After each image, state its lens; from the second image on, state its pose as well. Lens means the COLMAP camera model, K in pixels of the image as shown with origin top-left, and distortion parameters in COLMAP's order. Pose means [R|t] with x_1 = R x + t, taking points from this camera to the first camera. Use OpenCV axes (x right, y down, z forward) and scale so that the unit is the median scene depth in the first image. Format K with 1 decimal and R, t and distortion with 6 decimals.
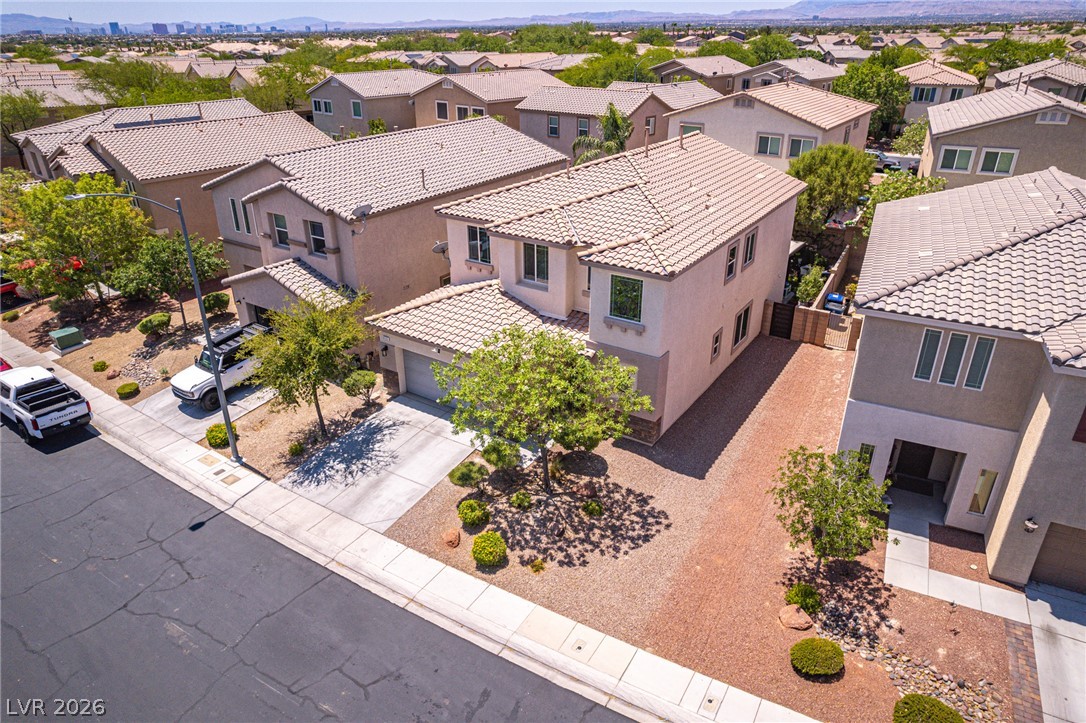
lens RADIAL K [[695.4, 0, 546.8], [0, 695.4, 362.3], [0, 0, 1]] dist [-0.080950, 0.073766]
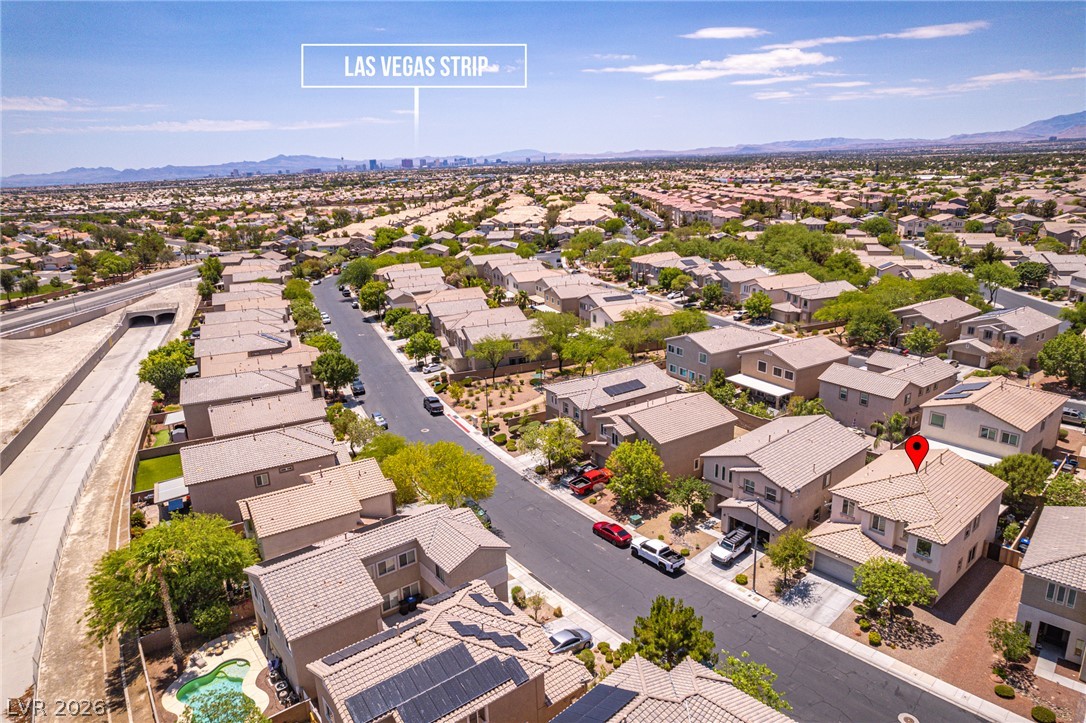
lens RADIAL K [[695.4, 0, 546.8], [0, 695.4, 362.3], [0, 0, 1]] dist [-0.080950, 0.073766]
pose [[0.961647, 0.055715, -0.268571, -0.554267], [-0.098920, 0.983706, -0.150124, -0.235473], [0.255830, 0.170933, 0.951490, -1.773788]]
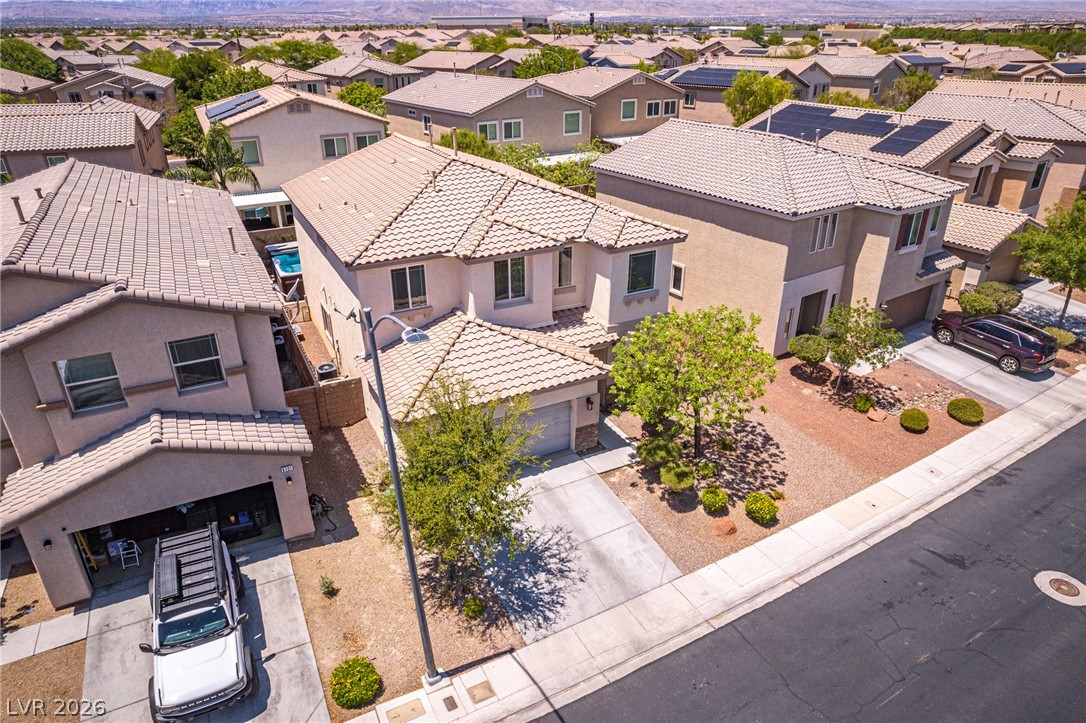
lens RADIAL K [[695.4, 0, 546.8], [0, 695.4, 362.3], [0, 0, 1]] dist [-0.080950, 0.073766]
pose [[0.482768, -0.379378, 0.789308, -0.802795], [0.383727, 0.901805, 0.198748, -0.219037], [-0.787203, 0.206929, 0.580940, 0.472944]]
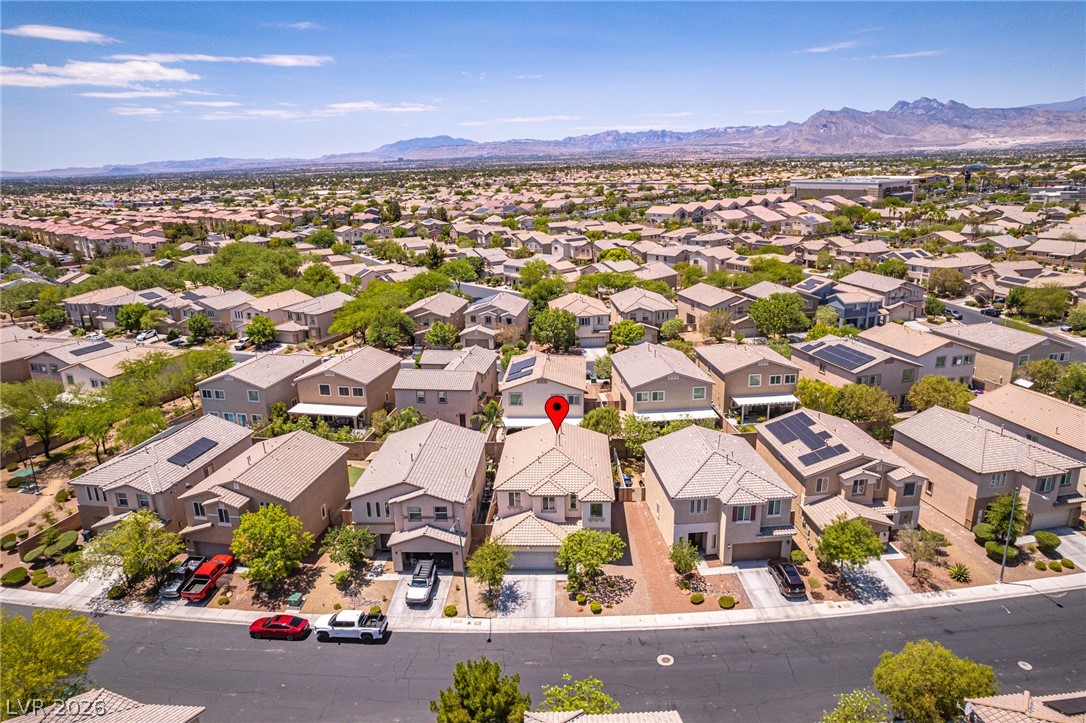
lens RADIAL K [[695.4, 0, 546.8], [0, 695.4, 362.3], [0, 0, 1]] dist [-0.080950, 0.073766]
pose [[0.857018, -0.157444, 0.490644, -1.257923], [0.243337, 0.962977, -0.116030, -0.367442], [-0.454210, 0.218832, 0.863601, -1.386856]]
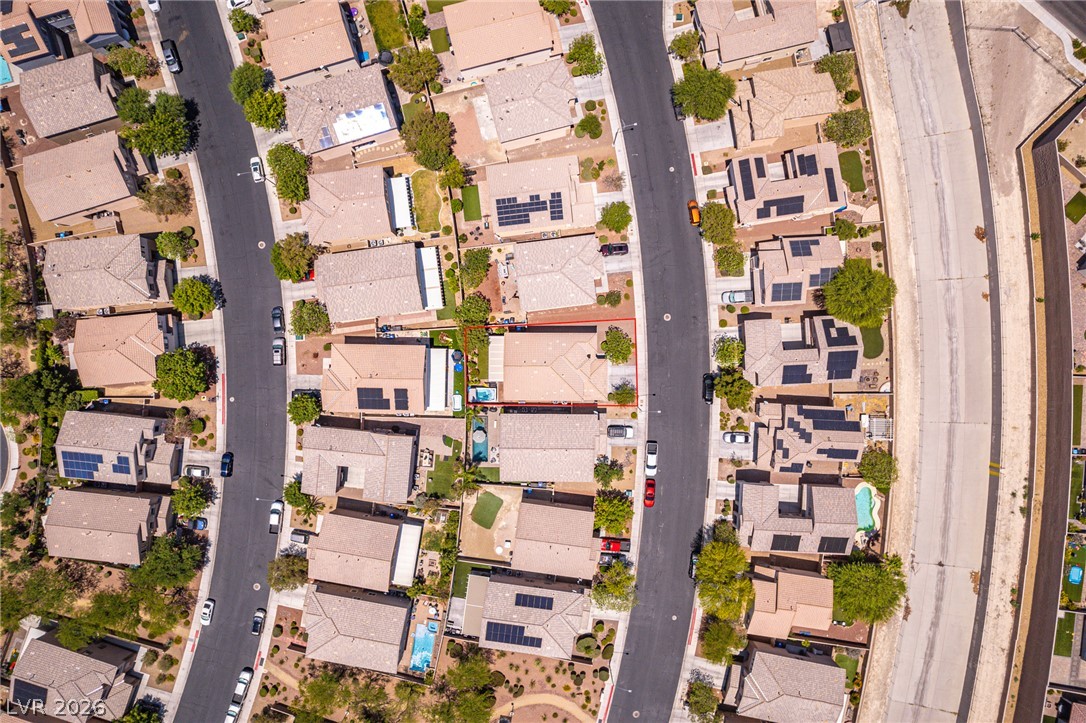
lens RADIAL K [[700.8, 0, 546.9], [0, 700.8, 362.4], [0, 0, 1]] dist [-0.082988, 0.076307]
pose [[-0.551855, -0.833890, -0.009087, 0.229760], [0.366340, -0.252198, 0.895651, -4.596805], [-0.749167, 0.490941, 0.444664, -0.934878]]
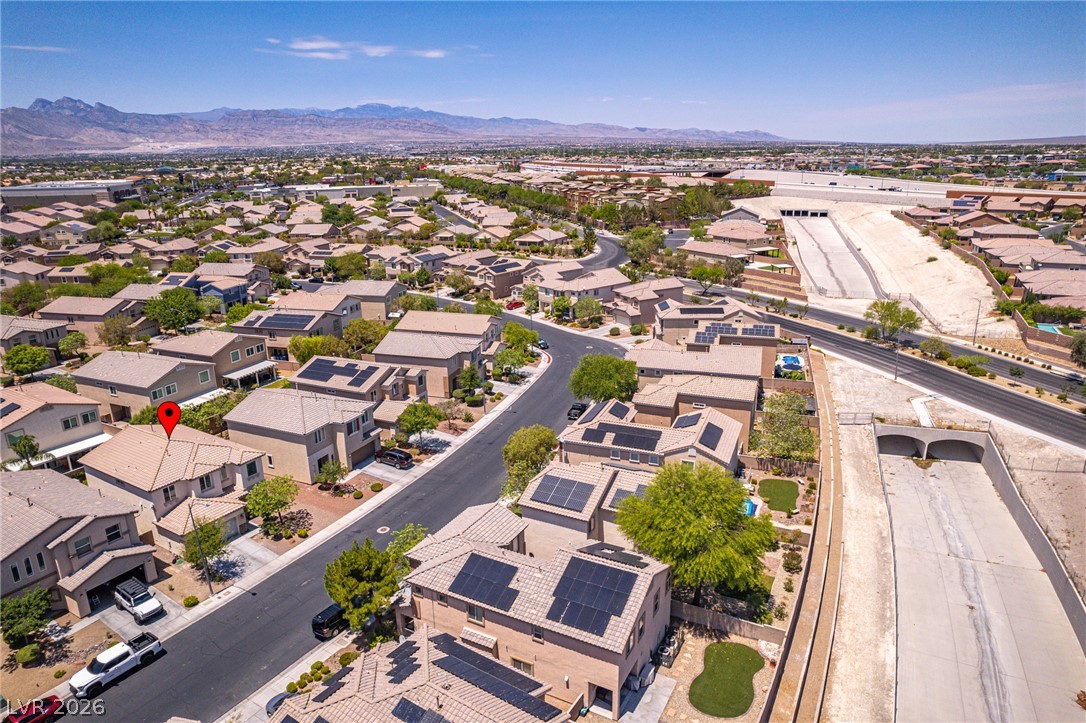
lens RADIAL K [[695.4, 0, 546.8], [0, 695.4, 362.3], [0, 0, 1]] dist [-0.080950, 0.073766]
pose [[-0.034370, -0.288657, 0.956815, -2.615862], [0.452416, 0.849175, 0.272435, -0.700225], [-0.891144, 0.442242, 0.101407, -0.703463]]
